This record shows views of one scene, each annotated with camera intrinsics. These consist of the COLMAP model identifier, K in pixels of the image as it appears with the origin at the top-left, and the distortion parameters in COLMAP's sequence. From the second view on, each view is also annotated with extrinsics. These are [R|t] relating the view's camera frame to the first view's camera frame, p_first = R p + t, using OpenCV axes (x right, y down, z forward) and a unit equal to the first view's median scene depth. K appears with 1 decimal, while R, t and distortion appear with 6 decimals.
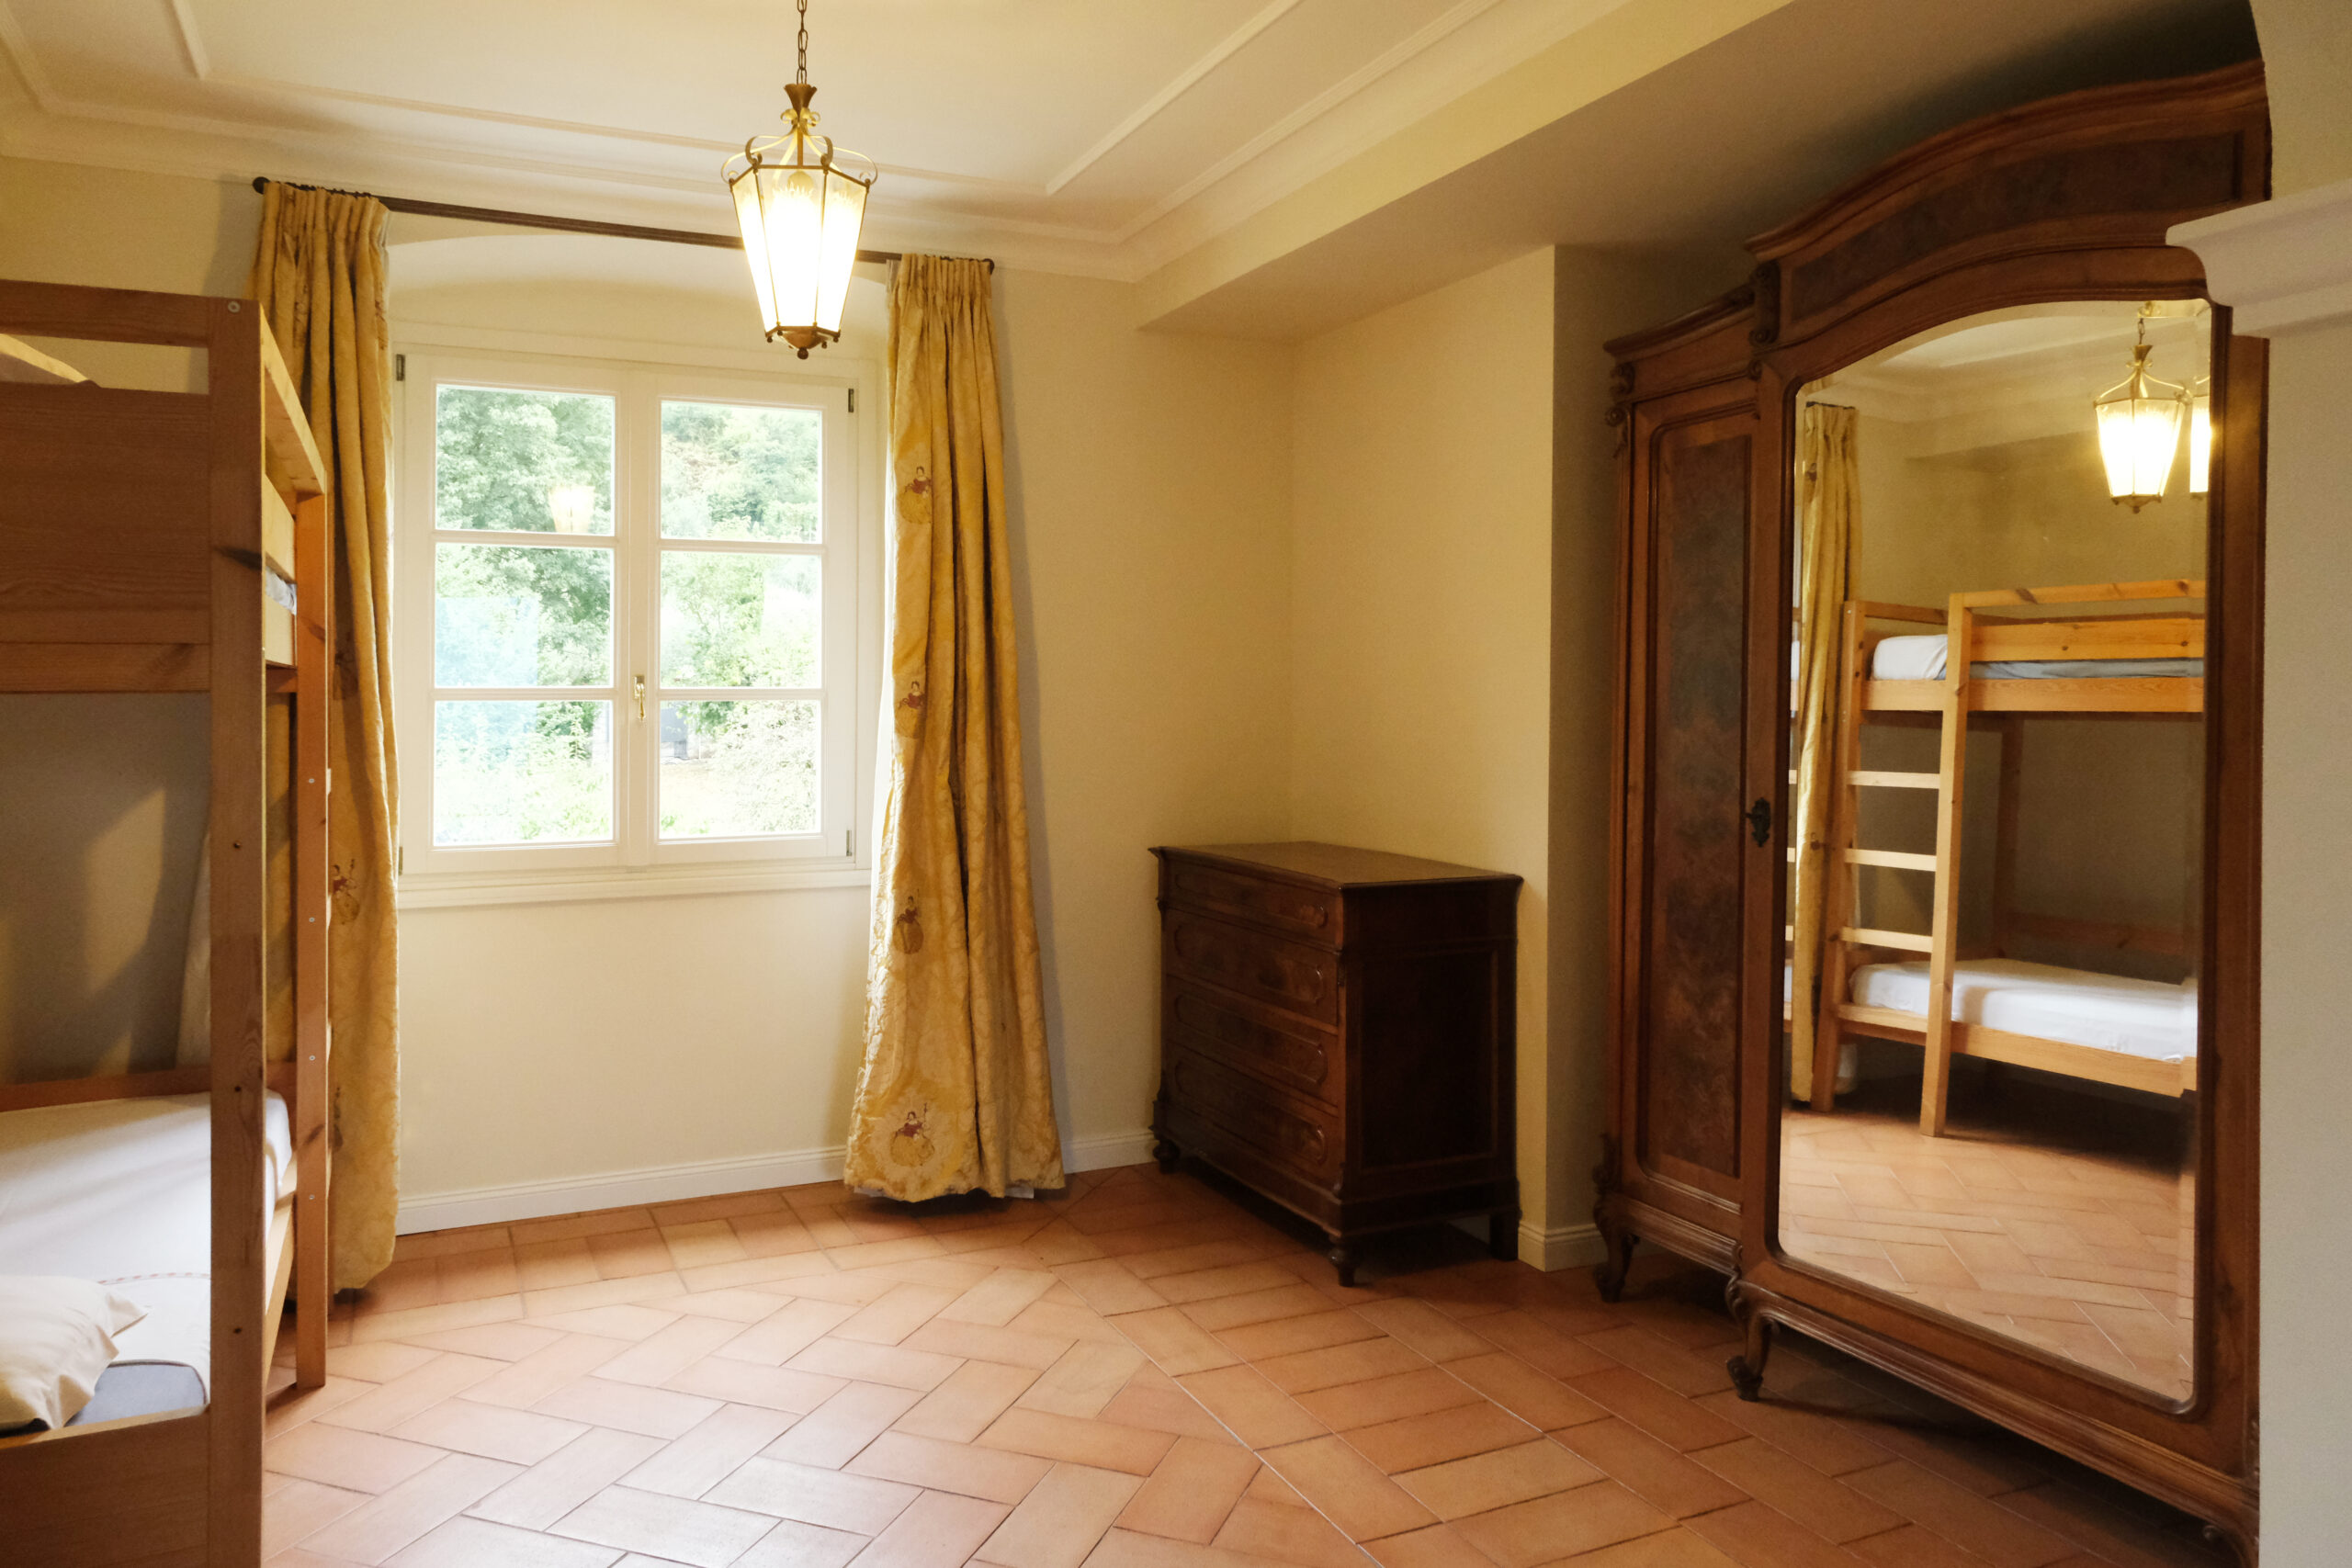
lens RADIAL K [[1651.5, 0, 1173.8], [0, 1651.5, 715.8], [0, 0, 1]] dist [0.005000, 0.005733]
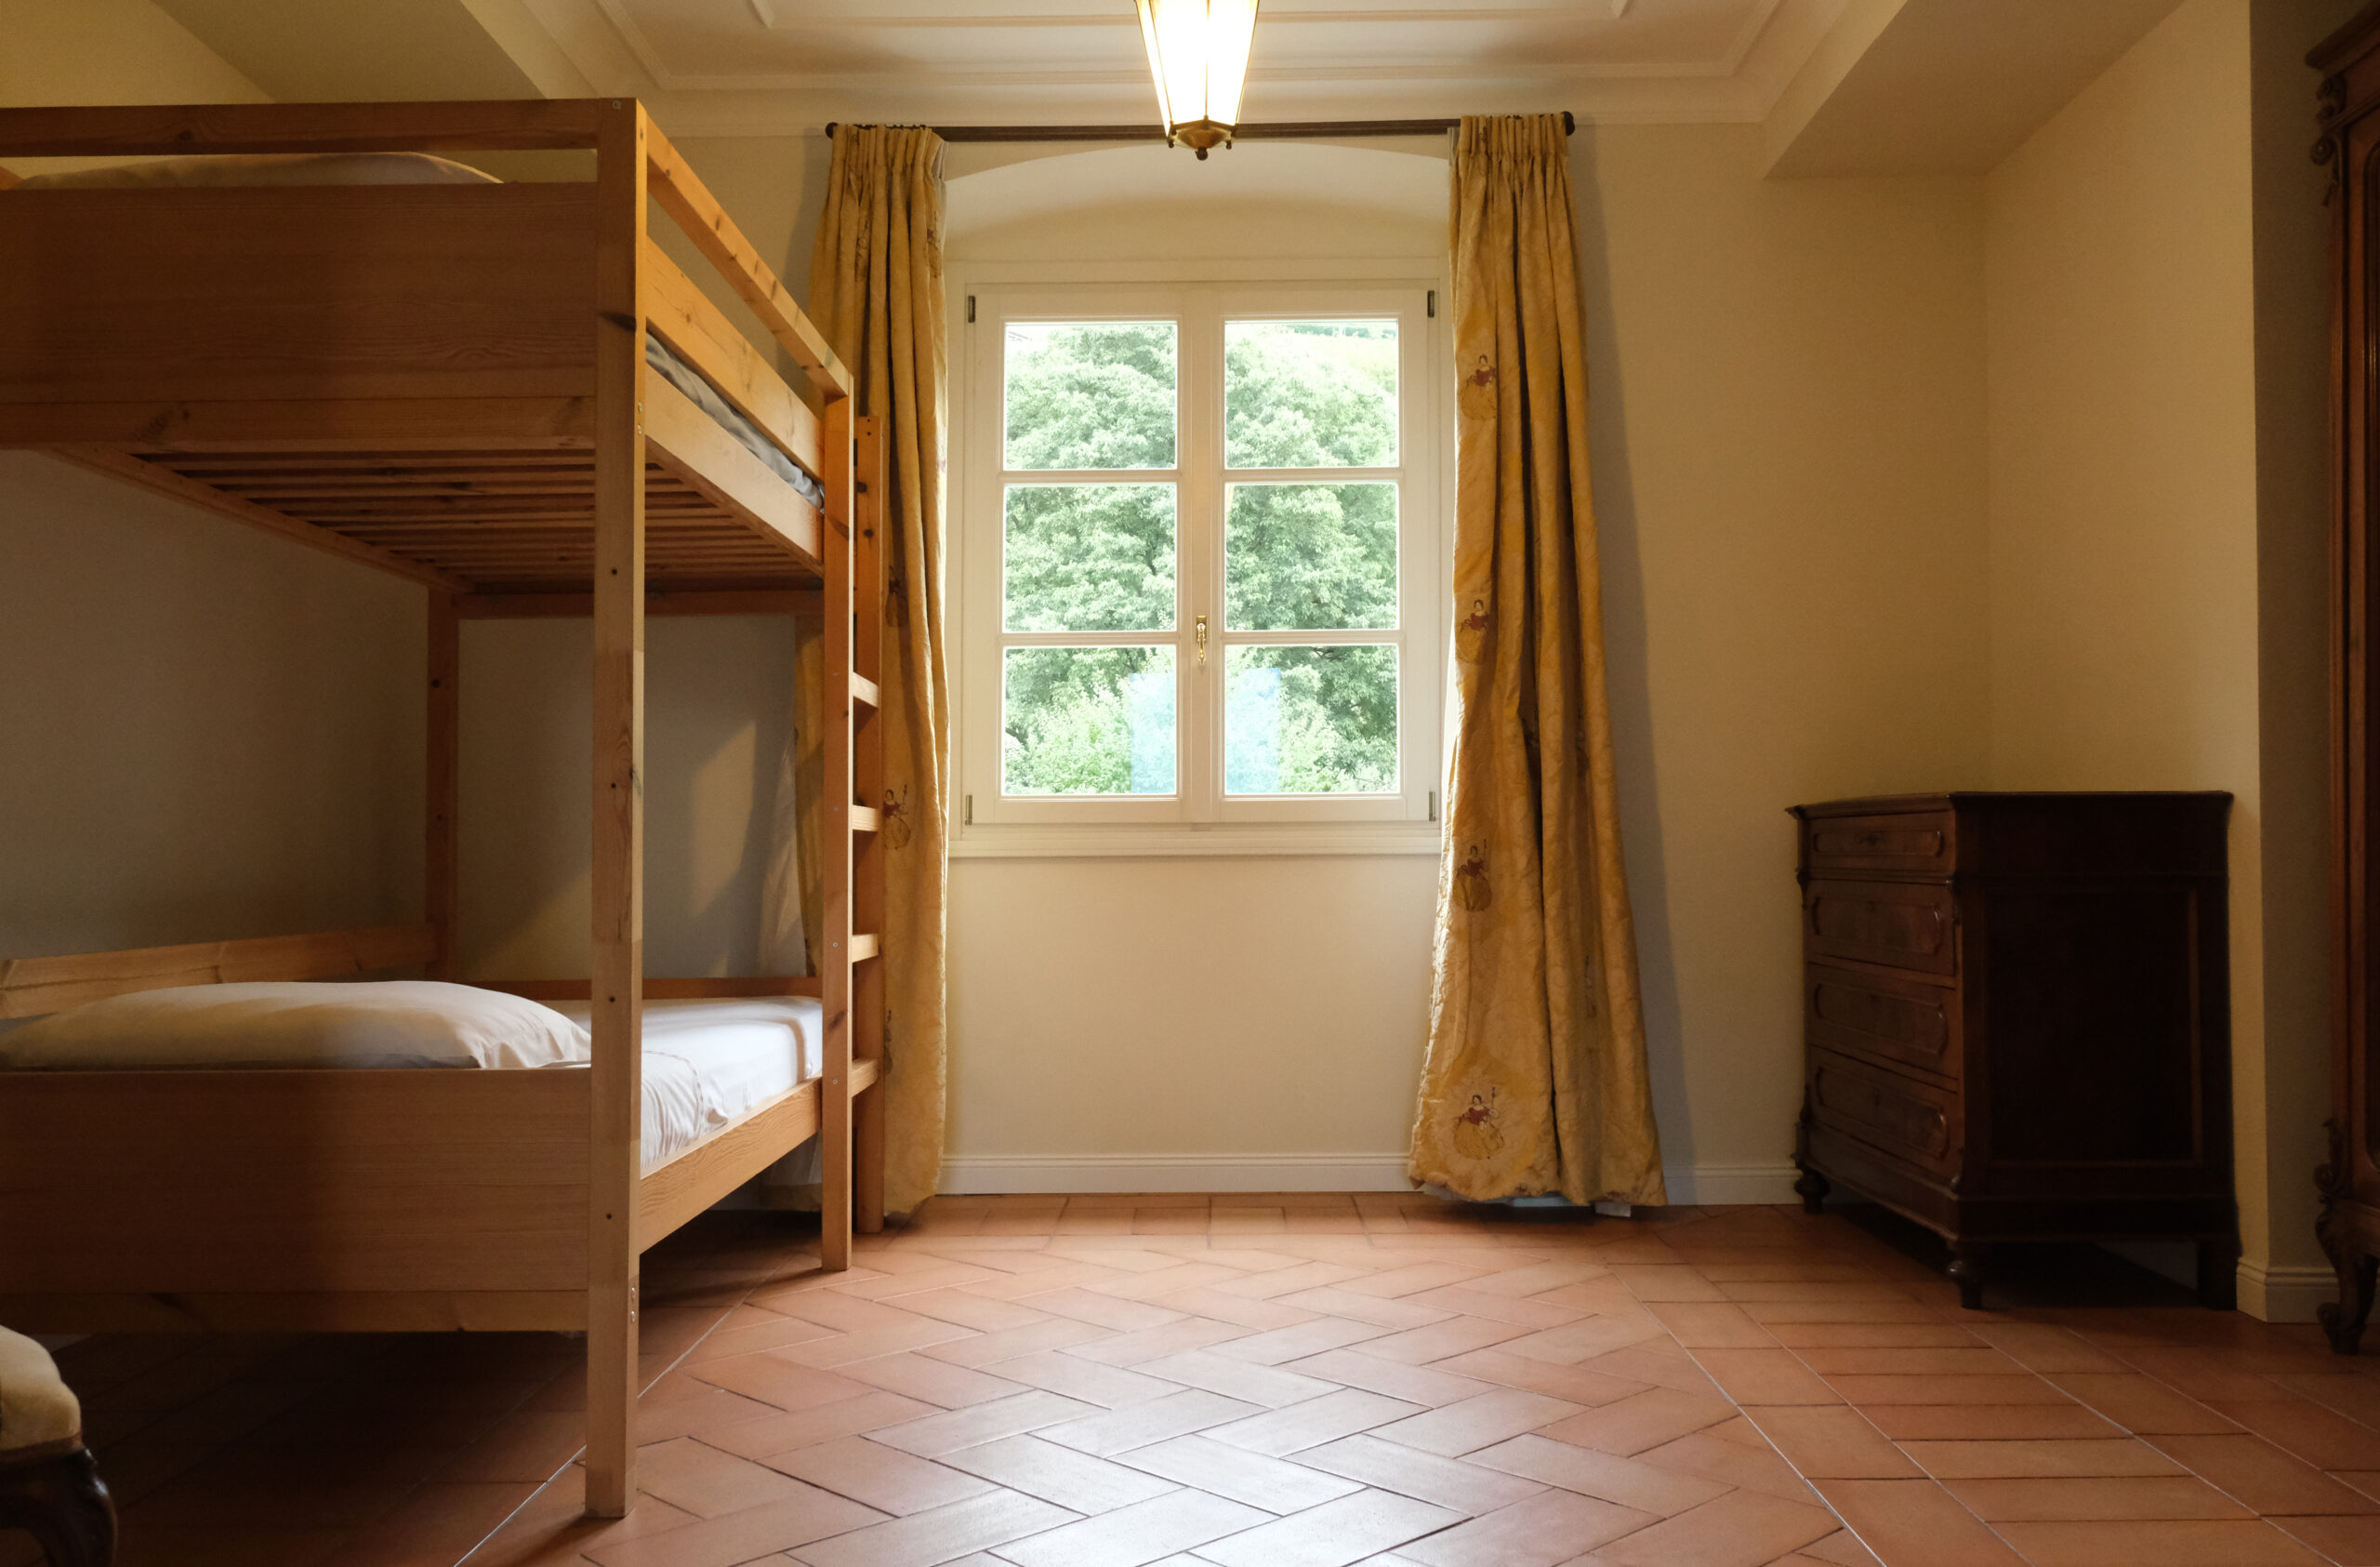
lens RADIAL K [[2070.5, 0, 1190.0], [0, 2070.5, 783.5], [0, 0, 1]] dist [0.016768, 0.014771]
pose [[0.902411, -0.016923, -0.430544, 0.175251], [-0.001555, 0.999094, -0.042530, 0.122777], [0.430873, 0.039049, 0.901567, -0.049489]]
